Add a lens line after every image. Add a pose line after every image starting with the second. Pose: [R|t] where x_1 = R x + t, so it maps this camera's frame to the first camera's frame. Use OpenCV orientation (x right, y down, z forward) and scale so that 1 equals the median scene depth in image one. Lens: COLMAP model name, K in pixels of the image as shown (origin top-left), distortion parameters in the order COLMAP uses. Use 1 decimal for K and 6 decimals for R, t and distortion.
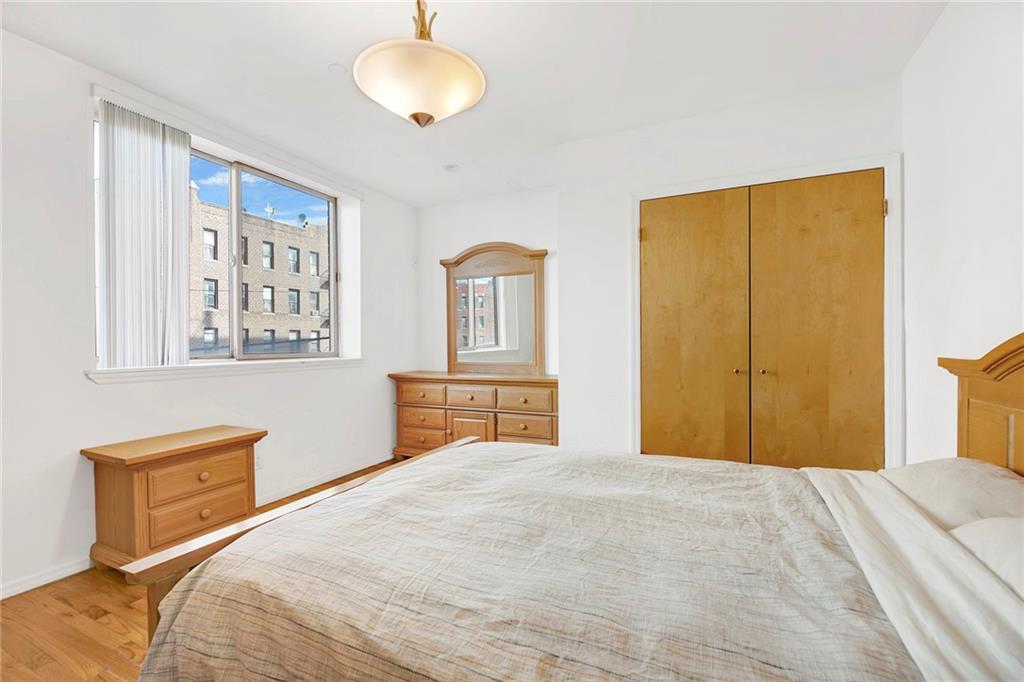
lens RADIAL K [[425.5, 0, 506.3], [0, 425.5, 343.4], [0, 0, 1]] dist [-0.003127, -0.000540]
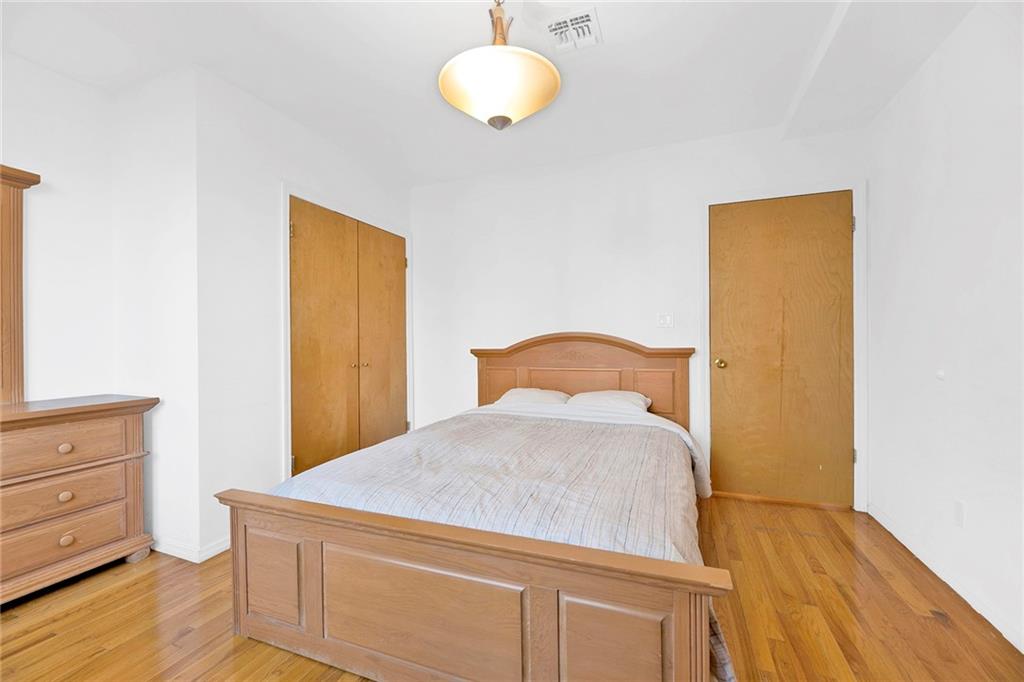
lens RADIAL K [[425.5, 0, 506.3], [0, 425.5, 343.4], [0, 0, 1]] dist [-0.003127, -0.000540]
pose [[-0.023746, 0.003068, 0.999713, -0.727722], [0.016101, 0.999867, -0.002686, 0.008704], [-0.999588, 0.016032, -0.023793, 0.599554]]
